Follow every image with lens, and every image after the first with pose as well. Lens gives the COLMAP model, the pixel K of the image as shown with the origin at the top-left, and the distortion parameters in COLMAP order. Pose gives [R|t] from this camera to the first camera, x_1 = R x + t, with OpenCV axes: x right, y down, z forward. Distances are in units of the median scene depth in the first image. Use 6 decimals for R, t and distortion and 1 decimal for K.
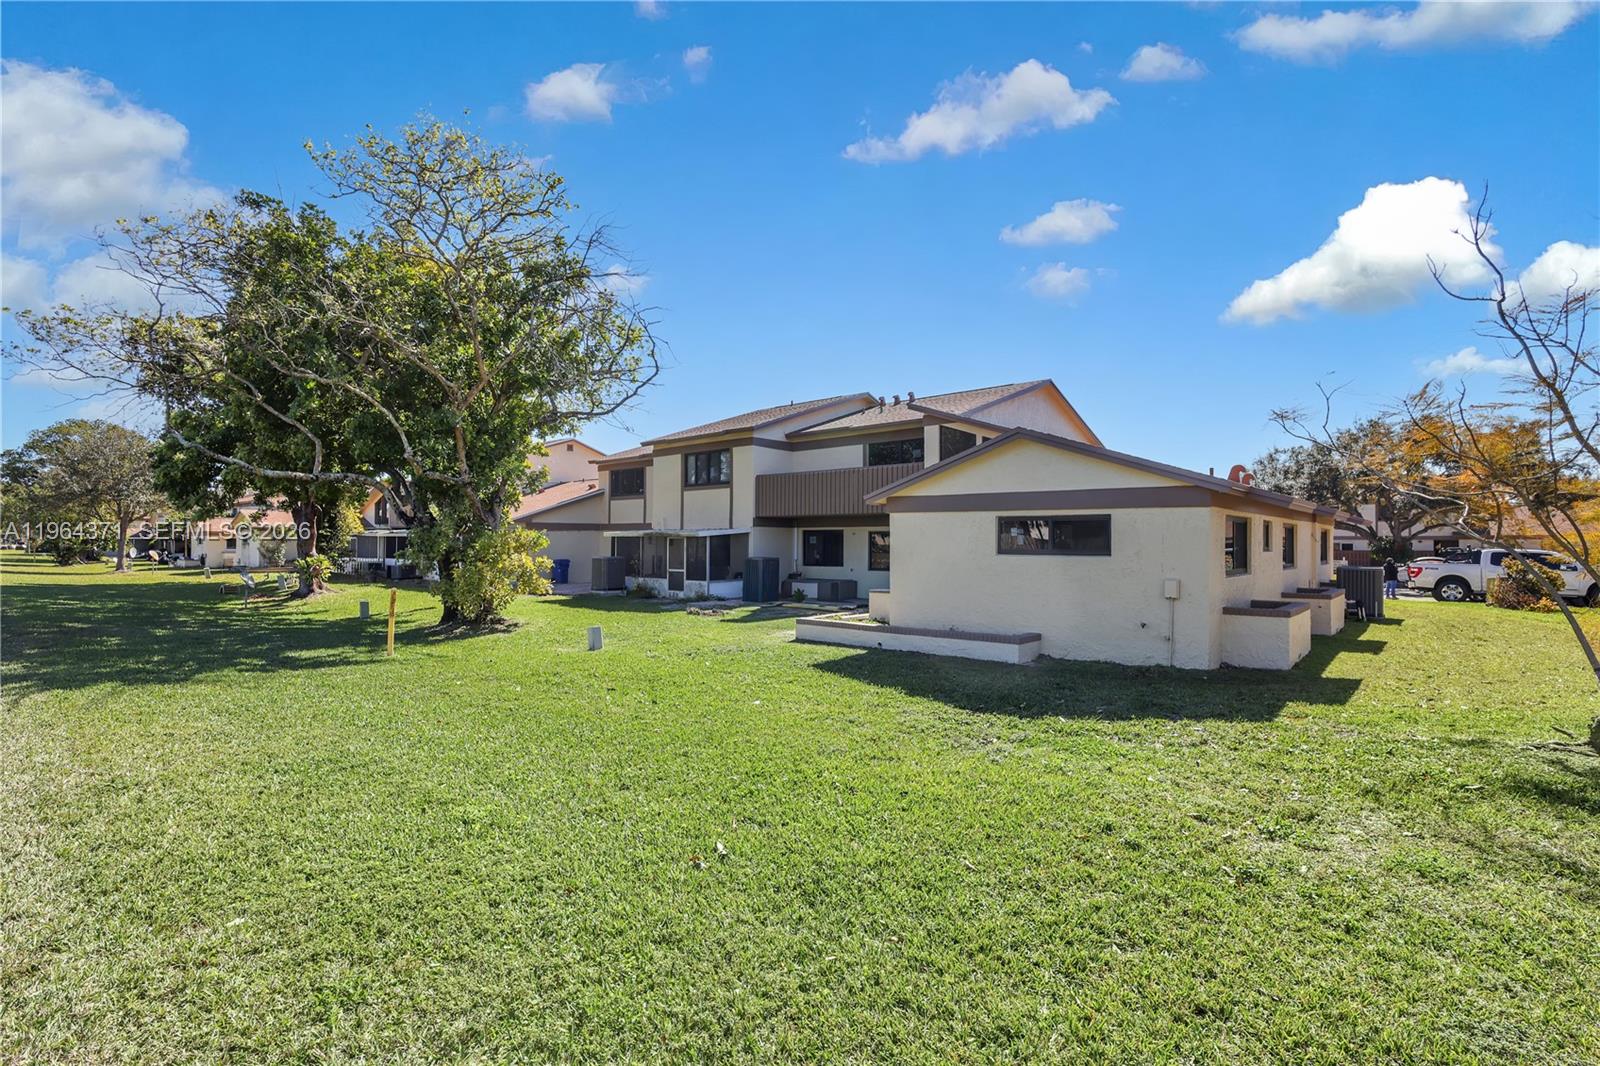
lens RADIAL K [[745.2, 0, 800.0], [0, 745.2, 533.0], [0, 0, 1]] dist [-0.000574, -0.000170]
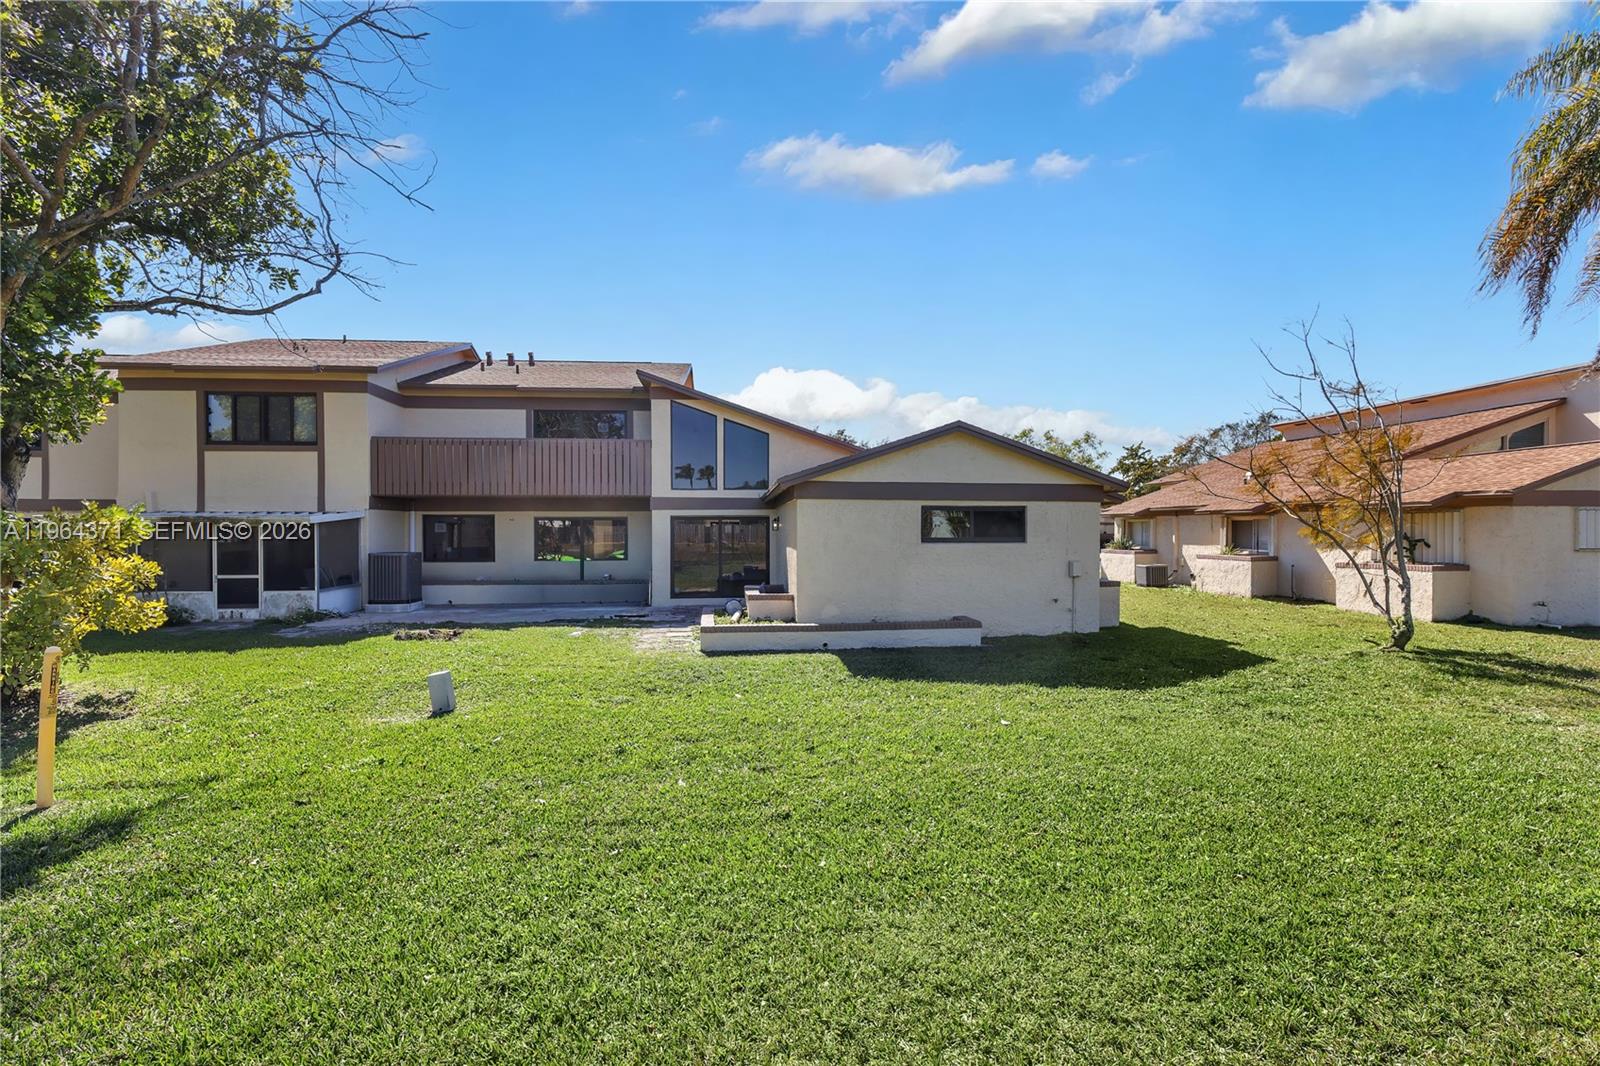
lens RADIAL K [[745.2, 0, 800.0], [0, 745.2, 533.0], [0, 0, 1]] dist [-0.000574, -0.000170]
pose [[0.678893, -0.010053, 0.734168, -0.309100], [-0.005847, 0.999801, 0.019097, -0.001640], [-0.734214, -0.017257, 0.678699, 0.224282]]
